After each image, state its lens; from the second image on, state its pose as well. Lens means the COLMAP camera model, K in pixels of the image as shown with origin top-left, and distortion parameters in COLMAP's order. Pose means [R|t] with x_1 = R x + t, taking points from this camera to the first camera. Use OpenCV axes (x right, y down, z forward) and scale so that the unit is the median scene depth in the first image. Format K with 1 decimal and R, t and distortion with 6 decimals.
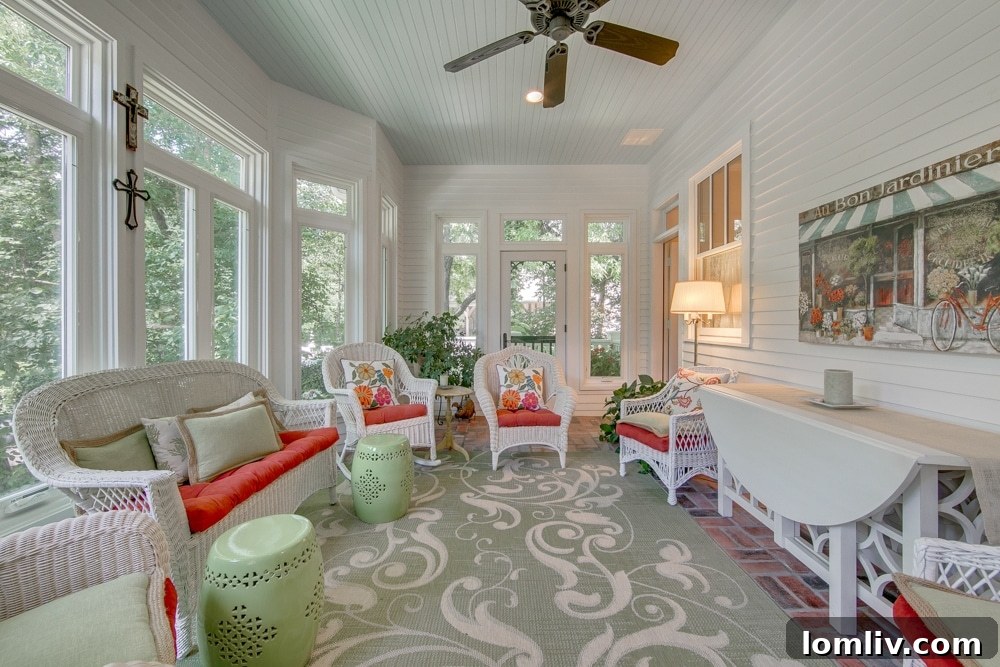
lens RADIAL K [[395.0, 0, 499.7], [0, 395.0, 327.0], [0, 0, 1]] dist [-0.002568, -0.000189]
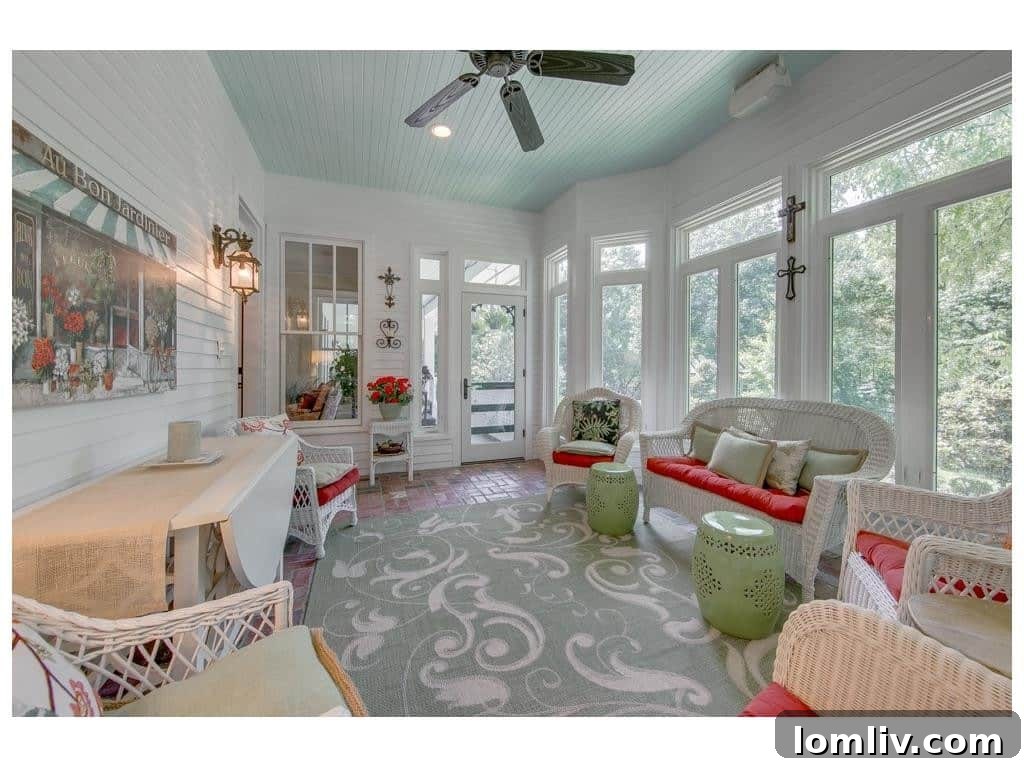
lens RADIAL K [[396.9, 0, 513.9], [0, 396.9, 365.5], [0, 0, 1]] dist [-0.002337, -0.000188]
pose [[-0.929225, -0.003124, -0.369502, 0.465632], [-0.005041, 0.999978, 0.004223, -0.019345], [0.369480, 0.005787, -0.929220, 1.895713]]
